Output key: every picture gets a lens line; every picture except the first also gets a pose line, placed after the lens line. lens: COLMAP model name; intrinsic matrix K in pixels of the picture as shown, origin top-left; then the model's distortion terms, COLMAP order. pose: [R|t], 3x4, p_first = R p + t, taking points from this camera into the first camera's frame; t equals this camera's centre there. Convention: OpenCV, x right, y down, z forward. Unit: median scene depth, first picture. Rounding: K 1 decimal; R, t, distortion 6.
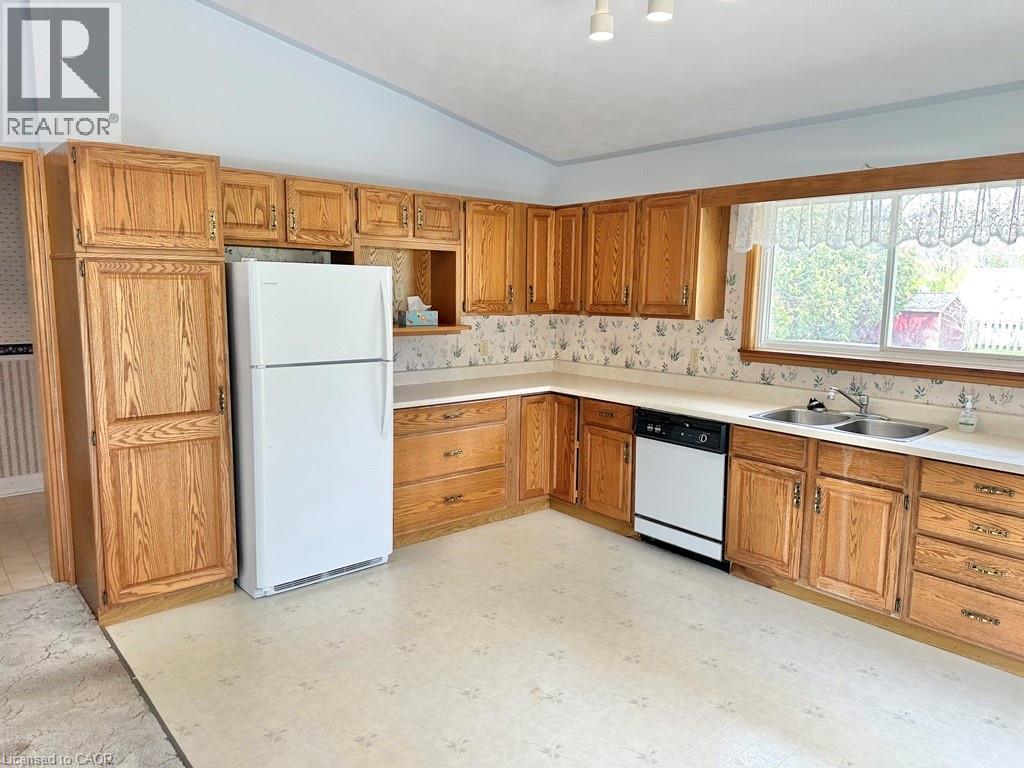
lens RADIAL K [[715.3, 0, 512.0], [0, 715.3, 384.0], [0, 0, 1]] dist [0.116711, -0.183068]
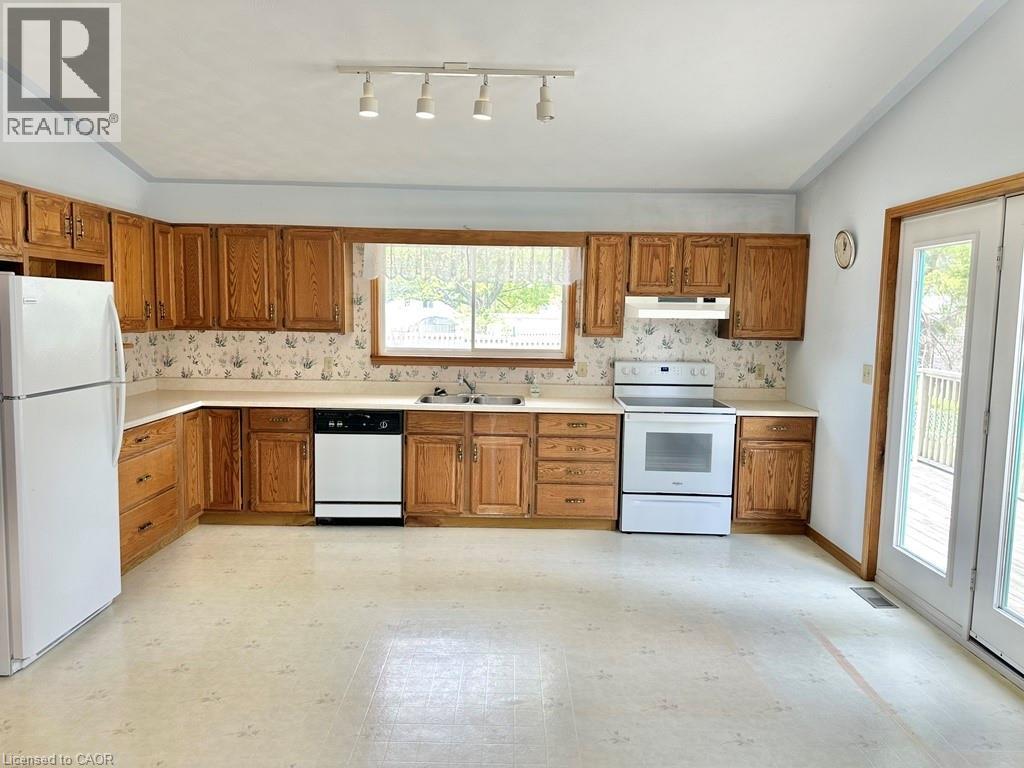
lens RADIAL K [[715.3, 0, 512.0], [0, 715.3, 384.0], [0, 0, 1]] dist [0.116711, -0.183068]
pose [[0.640524, -0.078491, 0.763916, -0.503464], [0.093794, 0.995311, 0.023623, -0.004986], [-0.762189, 0.056519, 0.644883, 0.003562]]
